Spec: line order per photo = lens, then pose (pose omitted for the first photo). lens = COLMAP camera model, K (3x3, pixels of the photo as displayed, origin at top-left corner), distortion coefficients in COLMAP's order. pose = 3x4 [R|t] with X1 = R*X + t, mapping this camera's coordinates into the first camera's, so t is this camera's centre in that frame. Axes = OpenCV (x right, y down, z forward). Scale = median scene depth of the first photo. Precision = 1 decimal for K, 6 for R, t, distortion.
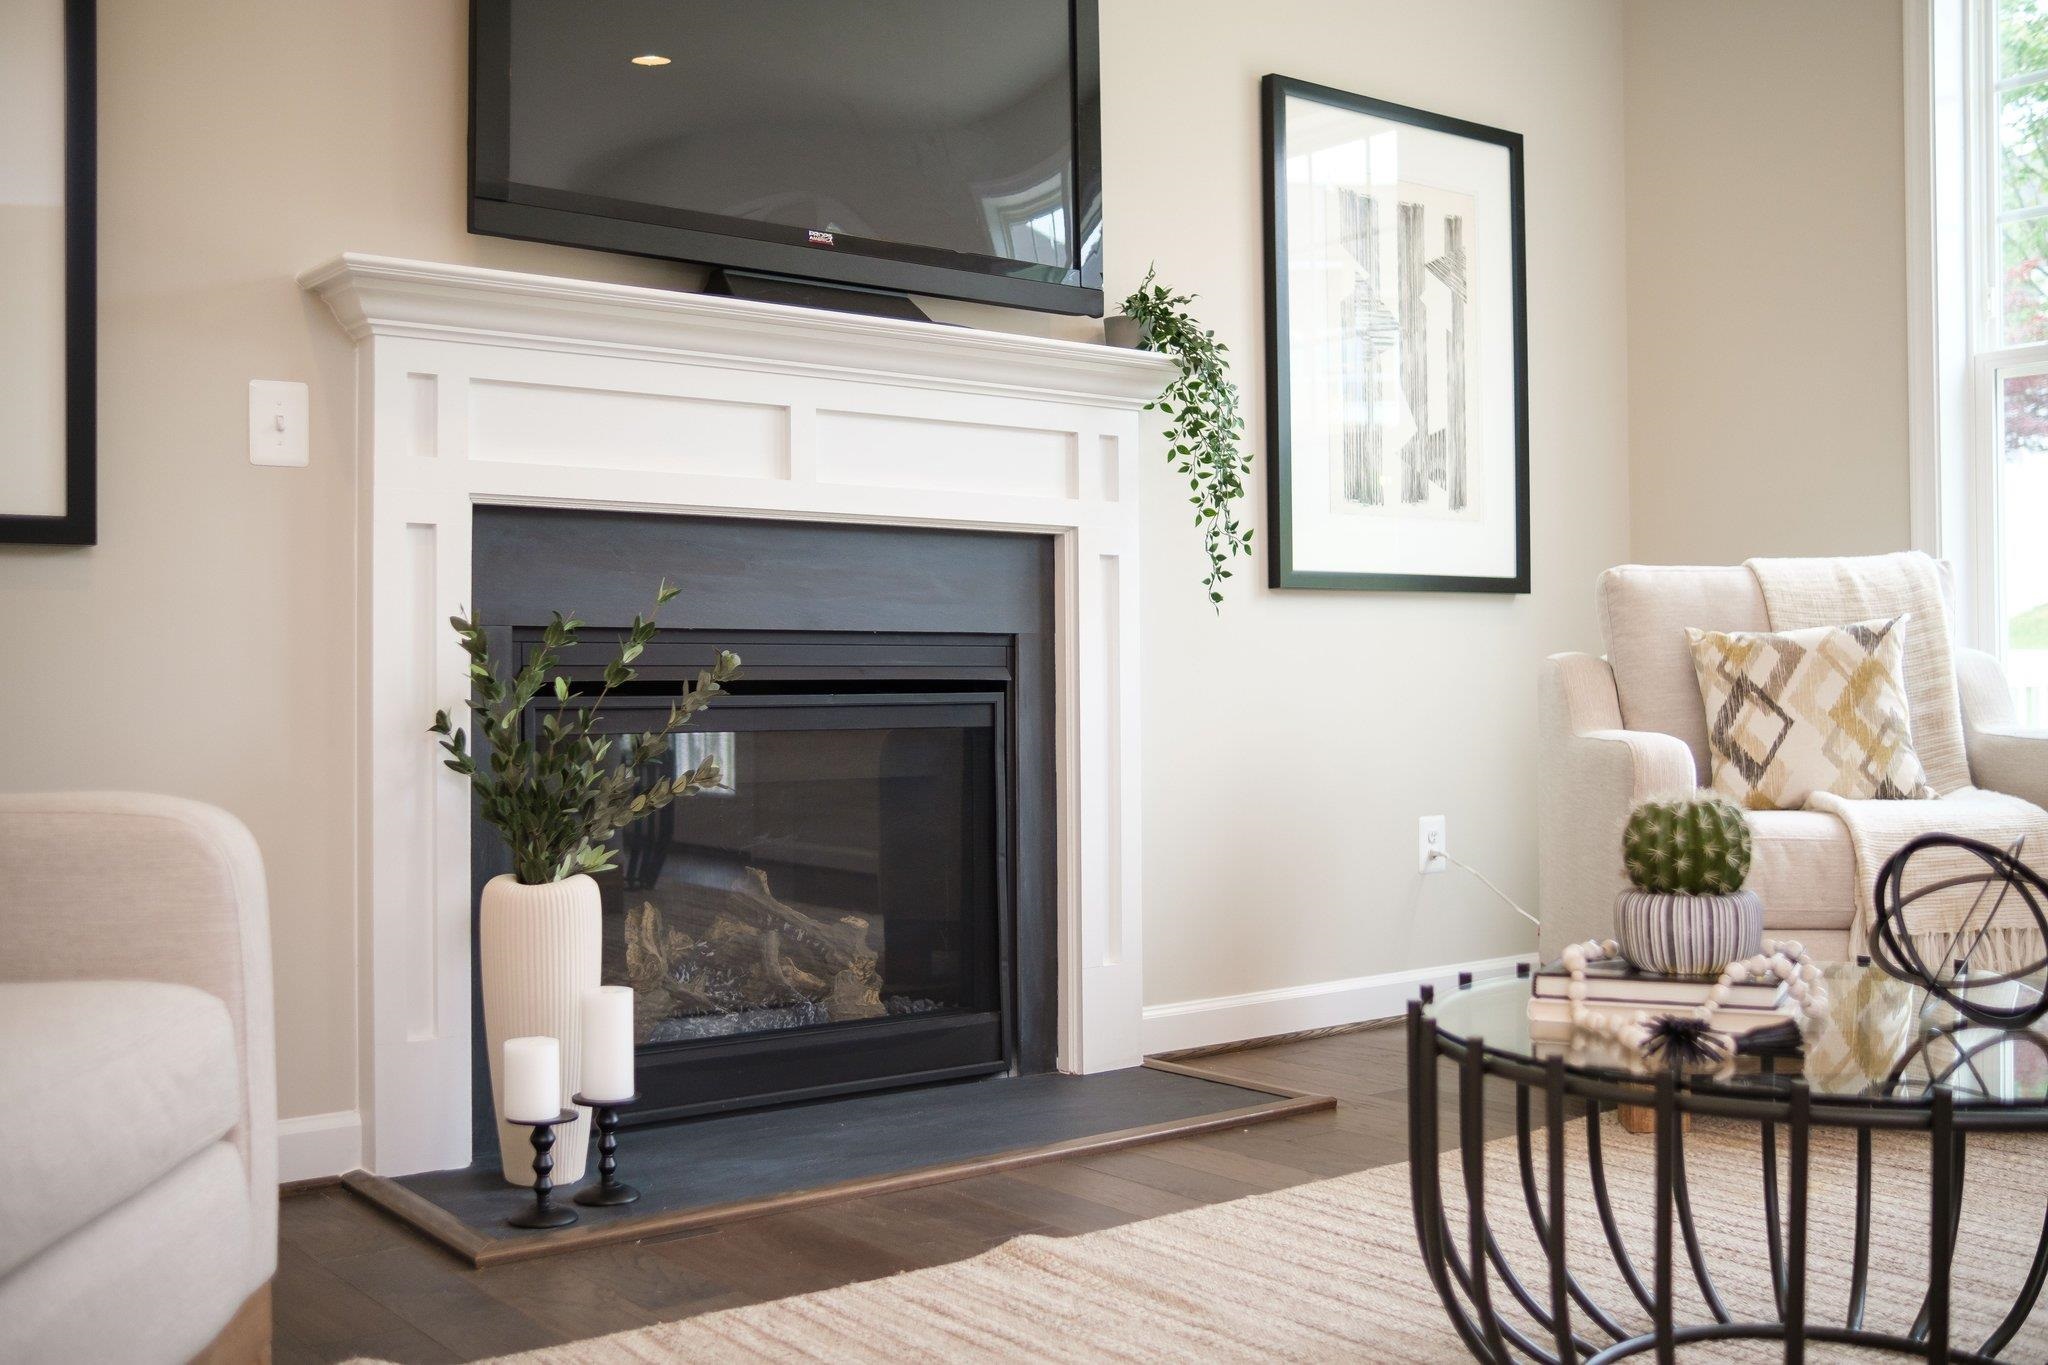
lens RADIAL K [[2052.9, 0, 1019.7], [0, 2052.9, 663.4], [0, 0, 1]] dist [-0.064244, 0.000000]
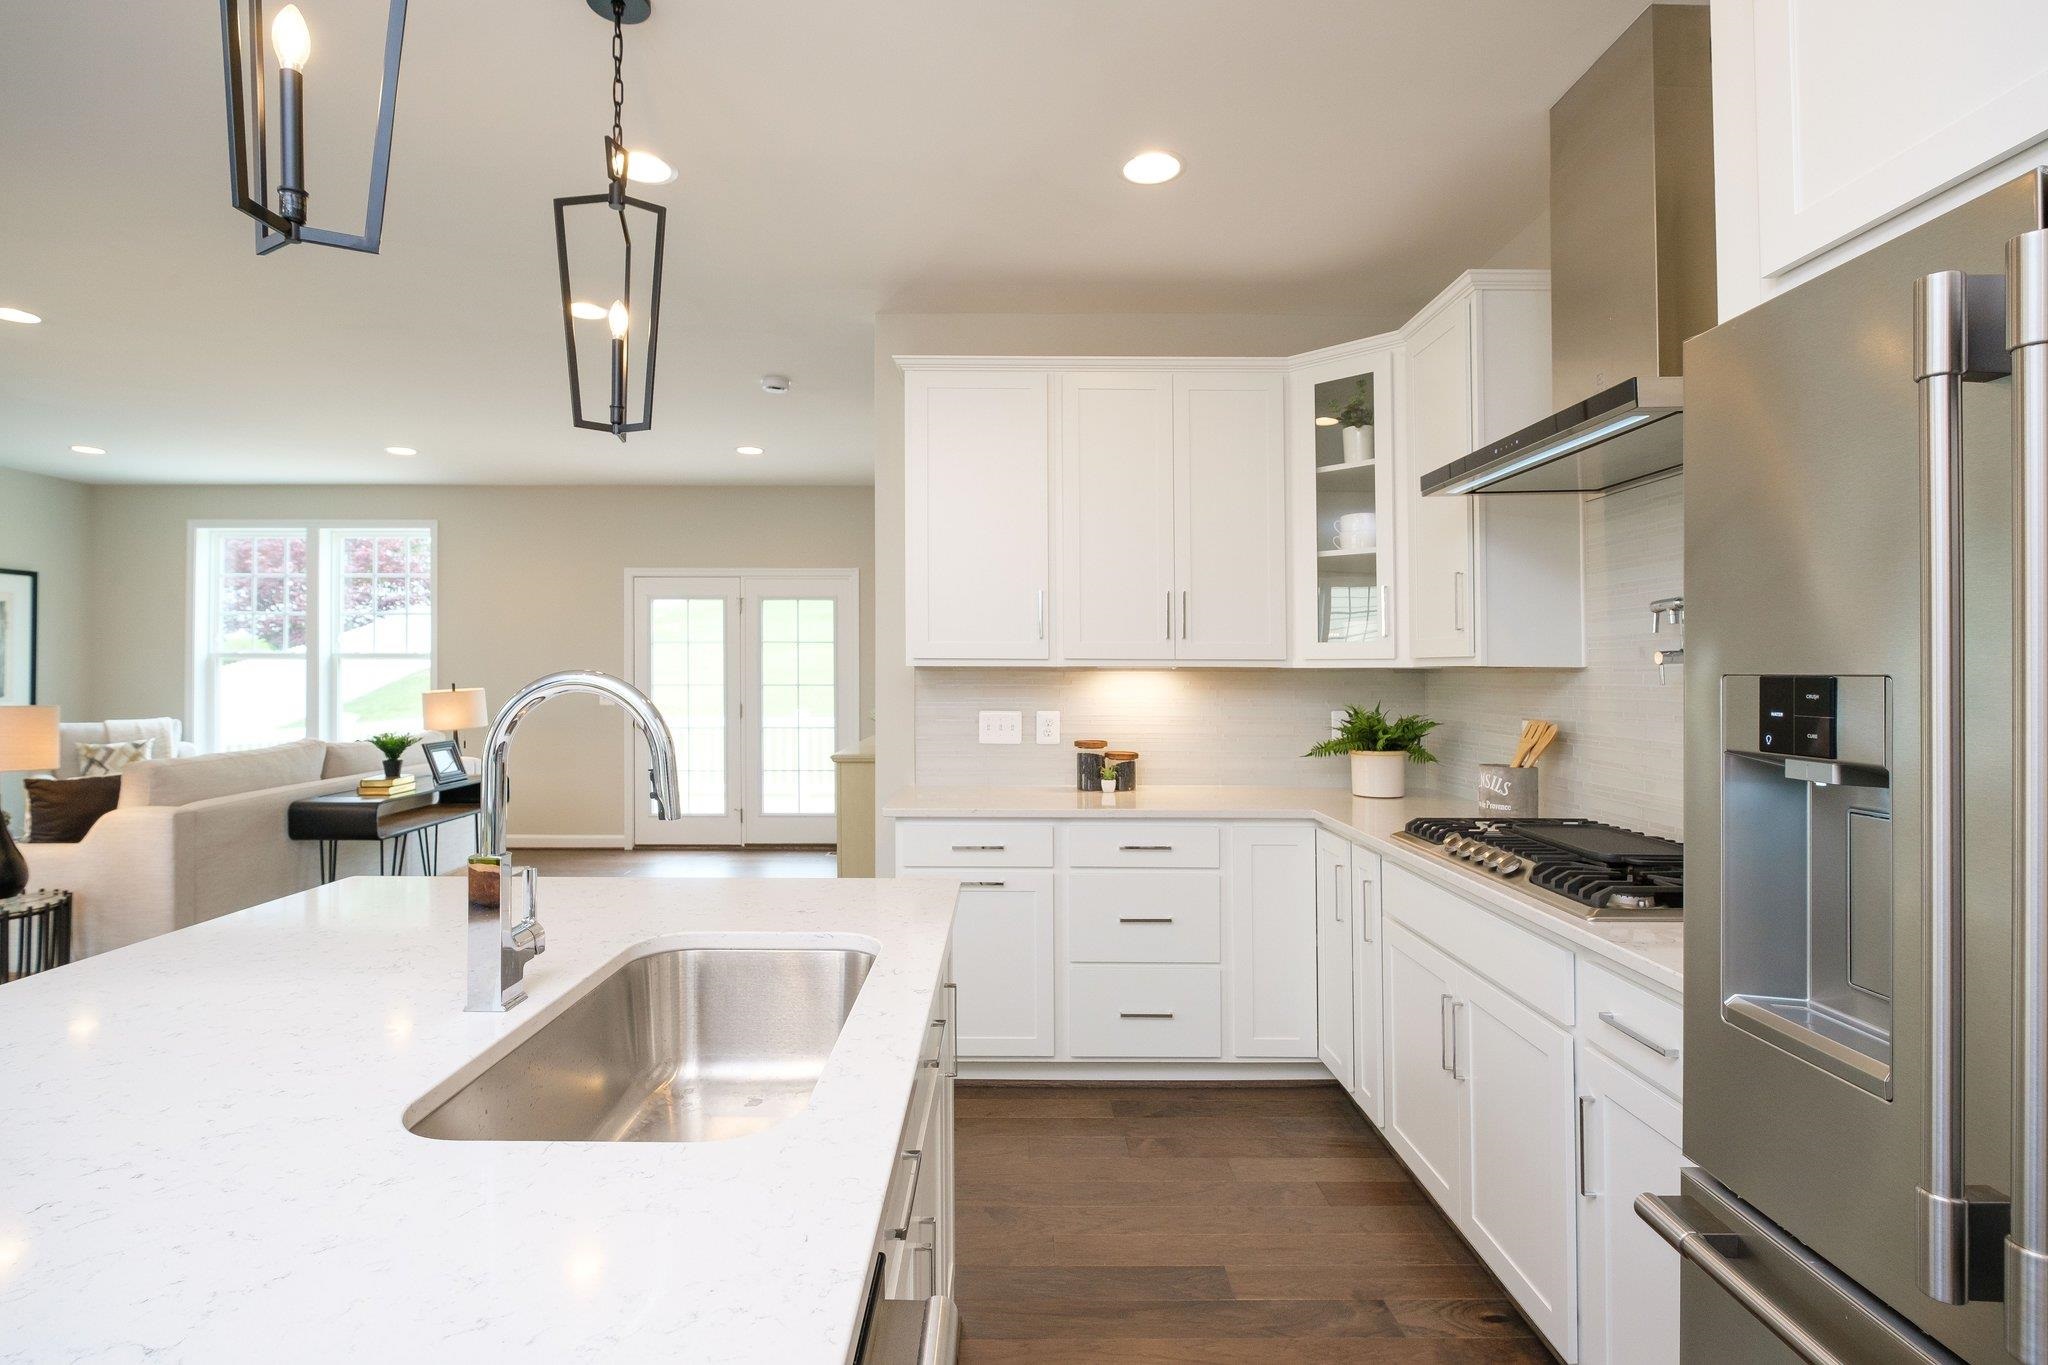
lens RADIAL K [[1000.9, 0, 1018.0], [0, 1000.9, 666.8], [0, 0, 1]] dist [-0.006220, -0.003458]
pose [[0.608029, 0.012747, 0.793812, -0.047914], [-0.019351, 0.999812, -0.001233, -0.184941], [-0.793679, -0.014611, 0.608161, -1.374829]]
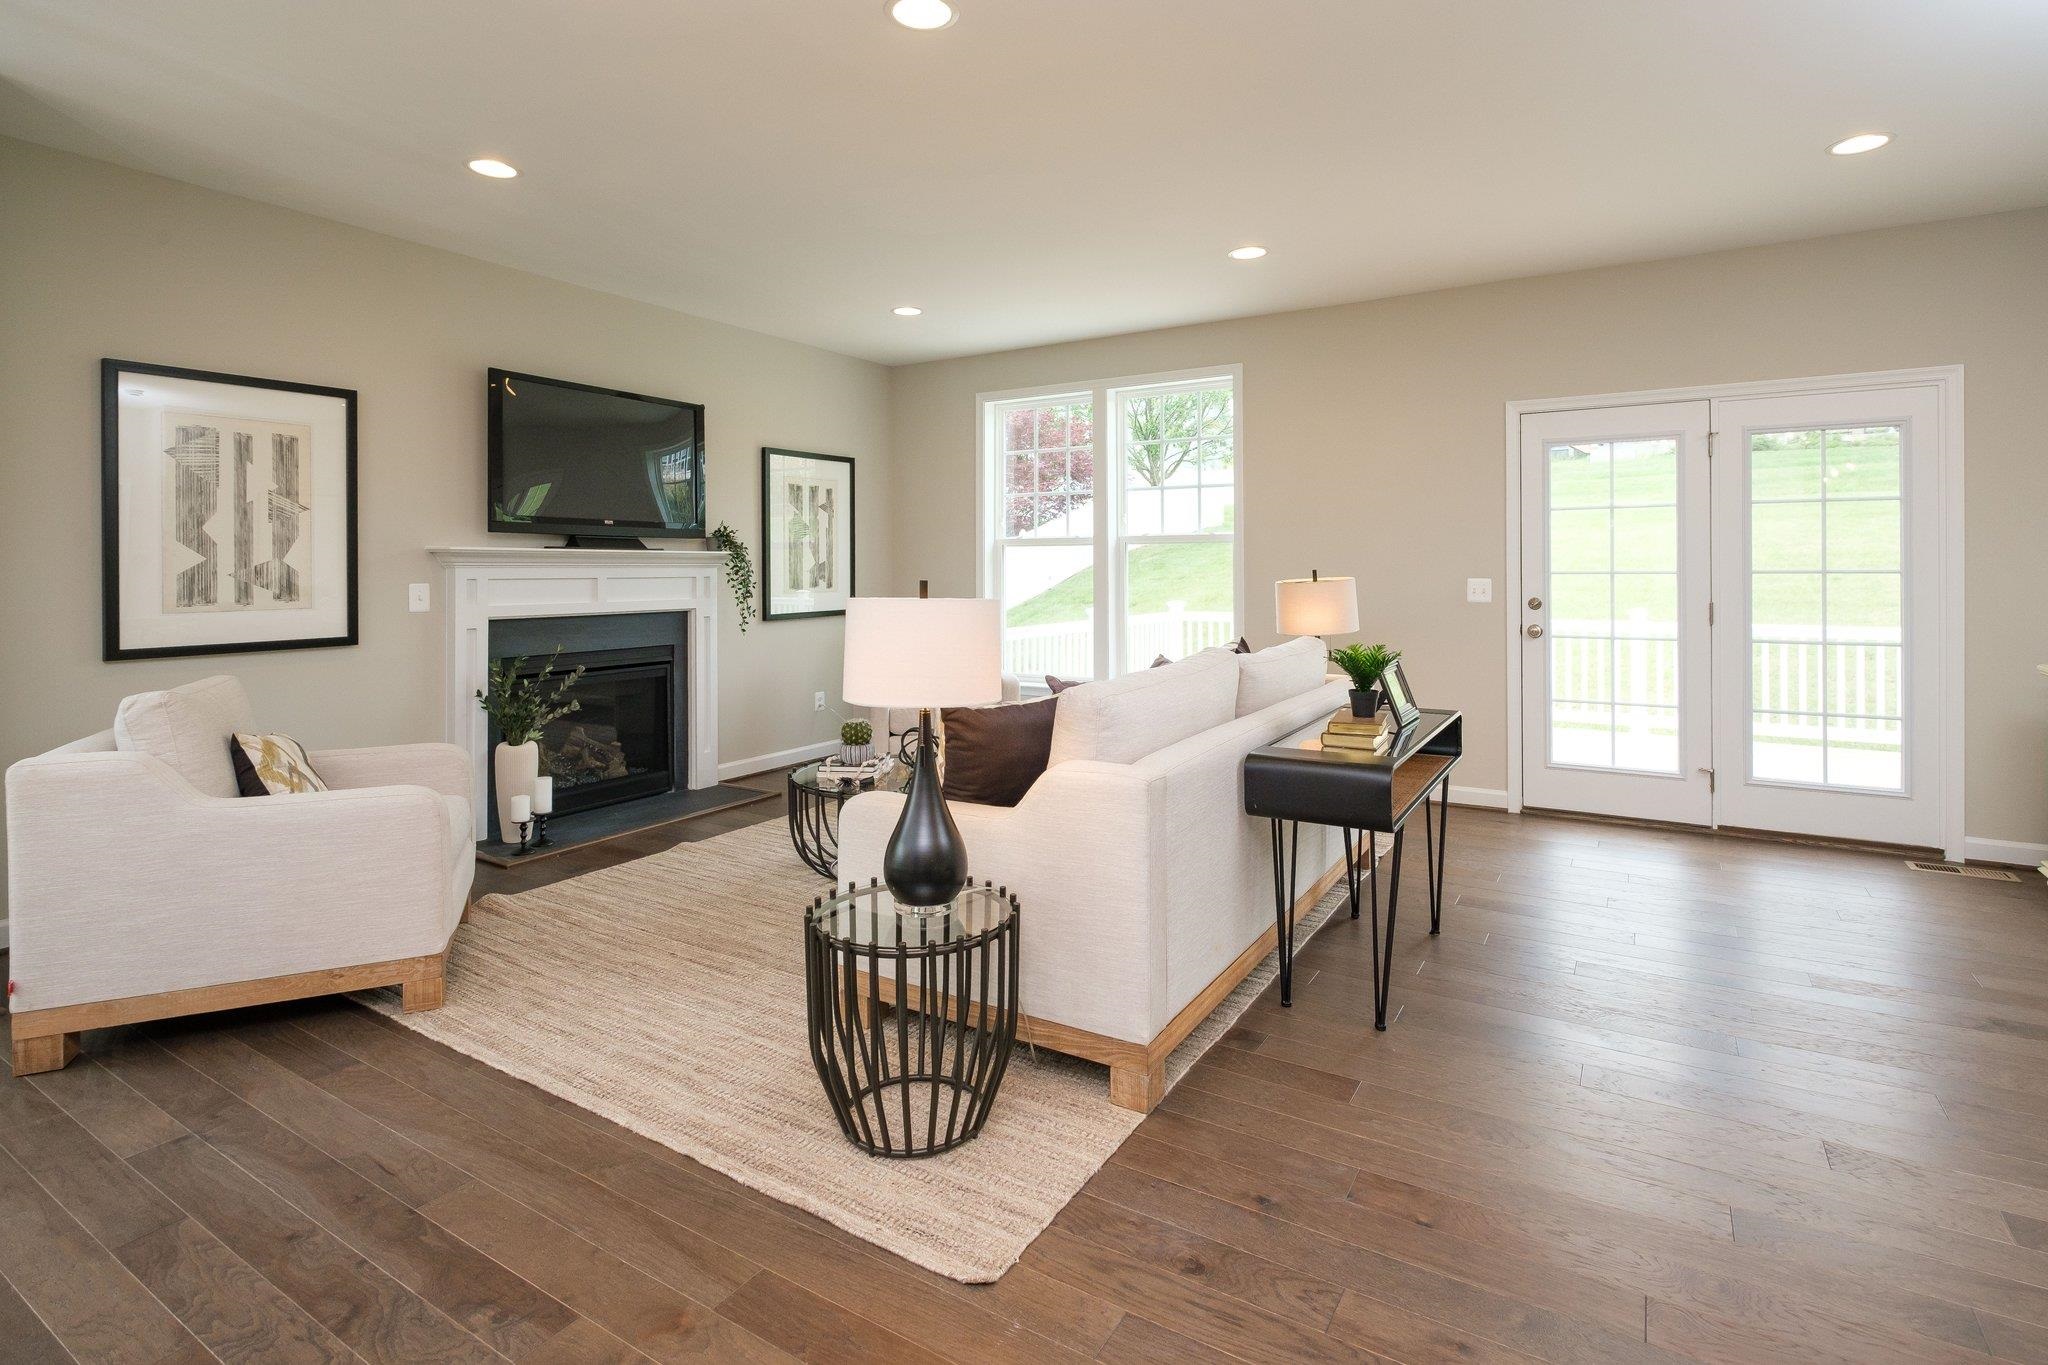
lens RADIAL K [[1000.9, 0, 1031.0], [0, 1000.9, 573.3], [0, 0, 1]] dist [-0.006220, -0.003458]
pose [[0.934419, 0.002970, 0.356162, -0.037042], [-0.008556, 0.999864, 0.014109, -0.148672], [-0.356072, -0.016231, 0.934318, -0.569375]]
